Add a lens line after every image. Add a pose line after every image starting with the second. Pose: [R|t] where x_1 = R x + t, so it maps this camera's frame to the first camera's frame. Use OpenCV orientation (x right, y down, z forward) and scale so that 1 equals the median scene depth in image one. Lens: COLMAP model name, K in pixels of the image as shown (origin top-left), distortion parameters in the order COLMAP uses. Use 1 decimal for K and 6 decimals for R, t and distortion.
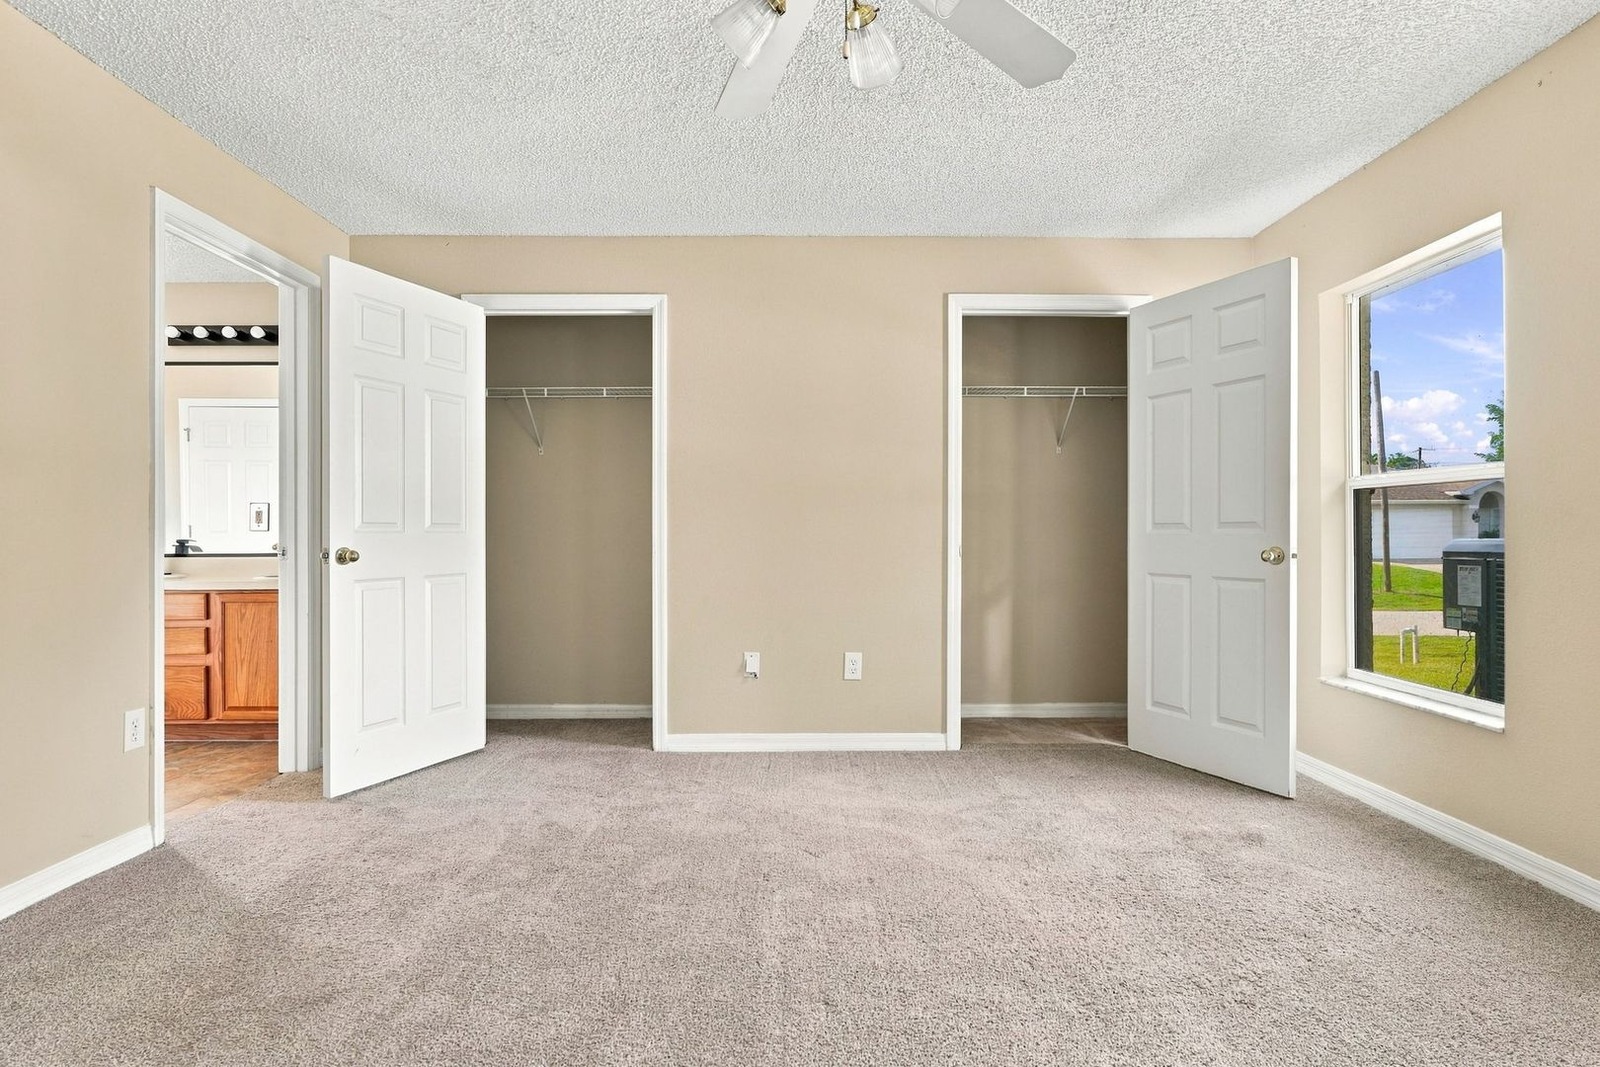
lens RADIAL K [[856.0, 0, 801.6], [0, 856.0, 535.1], [0, 0, 1]] dist [-0.017502, 0.006287]
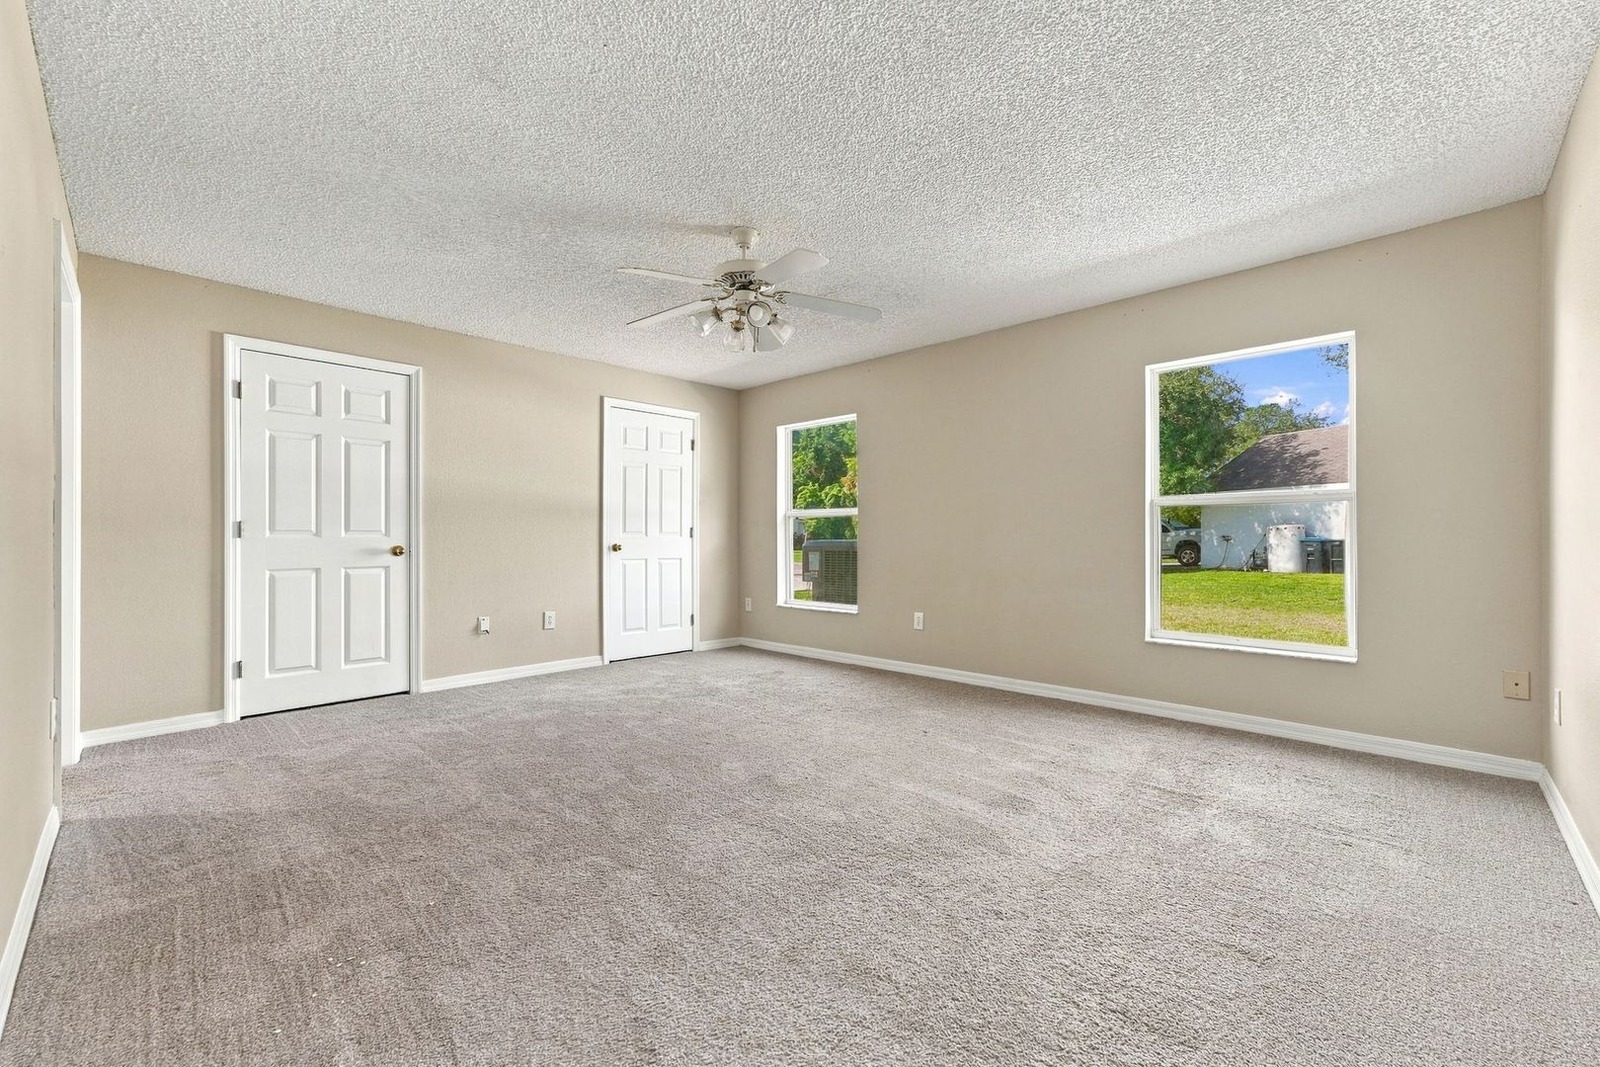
lens RADIAL K [[662.0, 0, 812.7], [0, 662.0, 533.7], [0, 0, 1]] dist [-0.003510, 0.003671]
pose [[0.686976, 0.005835, 0.726657, -0.760999], [-0.001916, 0.999979, -0.006218, -0.001106], [-0.726678, 0.002879, 0.686972, -0.301918]]
